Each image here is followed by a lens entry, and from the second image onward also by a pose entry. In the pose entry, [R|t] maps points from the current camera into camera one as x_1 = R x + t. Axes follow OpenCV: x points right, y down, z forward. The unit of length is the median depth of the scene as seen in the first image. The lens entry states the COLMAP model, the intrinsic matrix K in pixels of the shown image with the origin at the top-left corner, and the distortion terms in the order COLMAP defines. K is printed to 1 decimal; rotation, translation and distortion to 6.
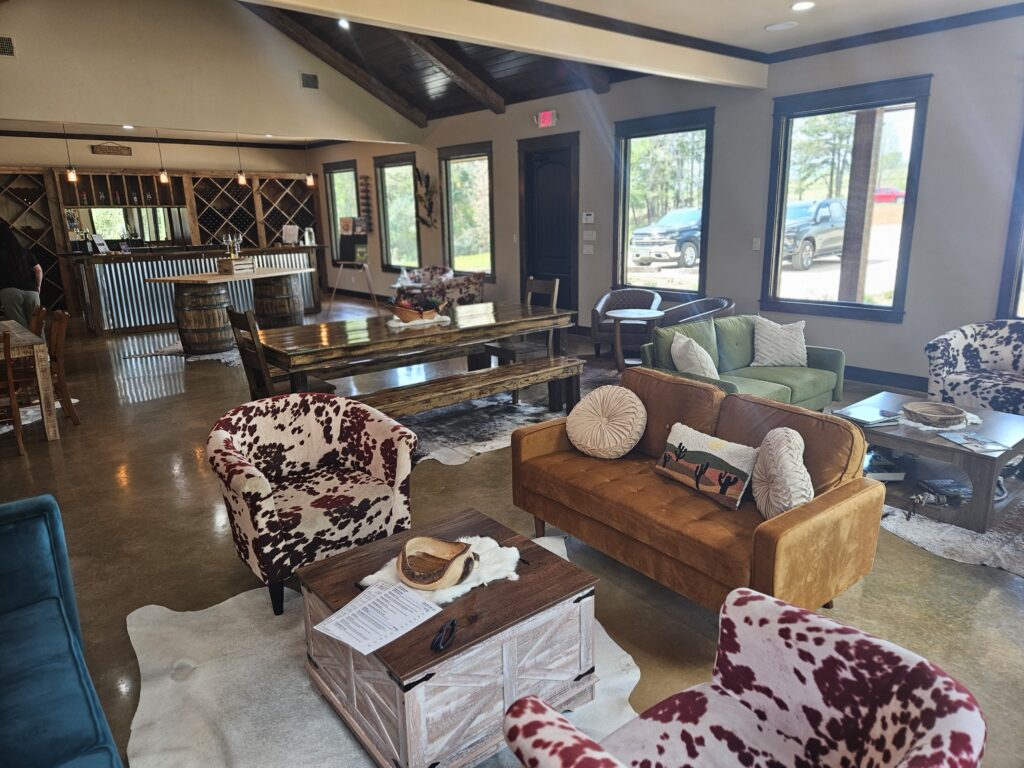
lens RADIAL K [[686.0, 0, 512.0], [0, 686.0, 384.0], [0, 0, 1]] dist [-0.000010, -0.000171]
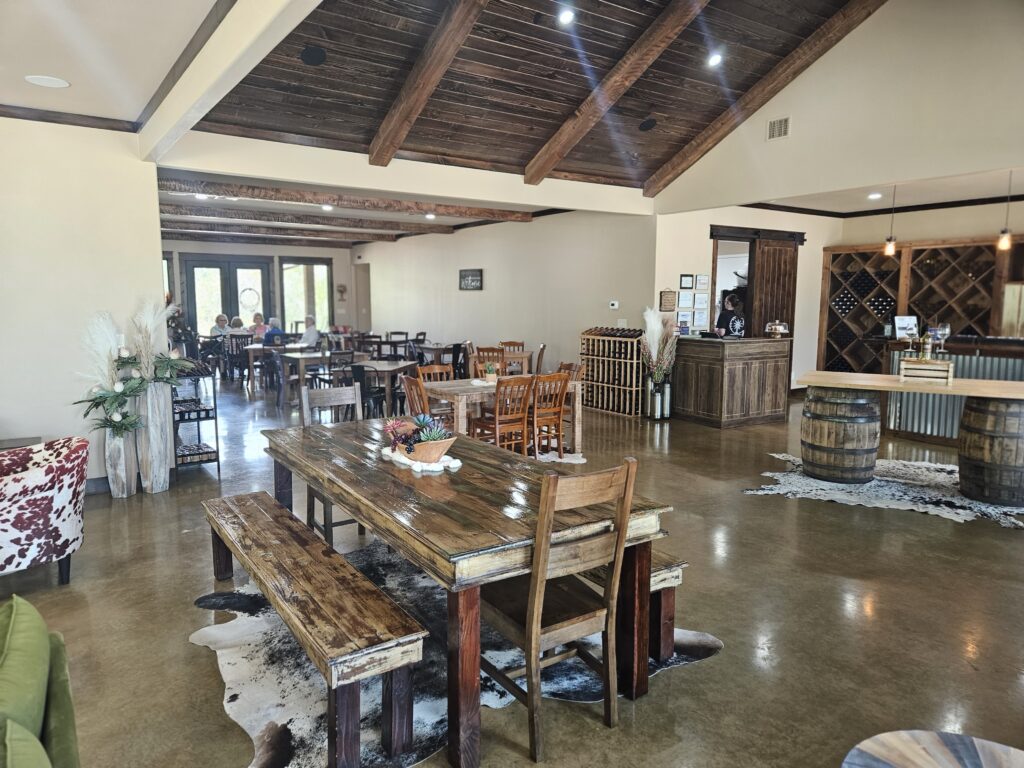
lens RADIAL K [[686.0, 0, 512.0], [0, 686.0, 384.0], [0, 0, 1]] dist [-0.000010, -0.000171]
pose [[-0.067073, 0.144636, -0.987209, 0.321494], [-0.247043, 0.956221, 0.156880, -0.183668], [0.966680, 0.254405, -0.028405, 0.691478]]
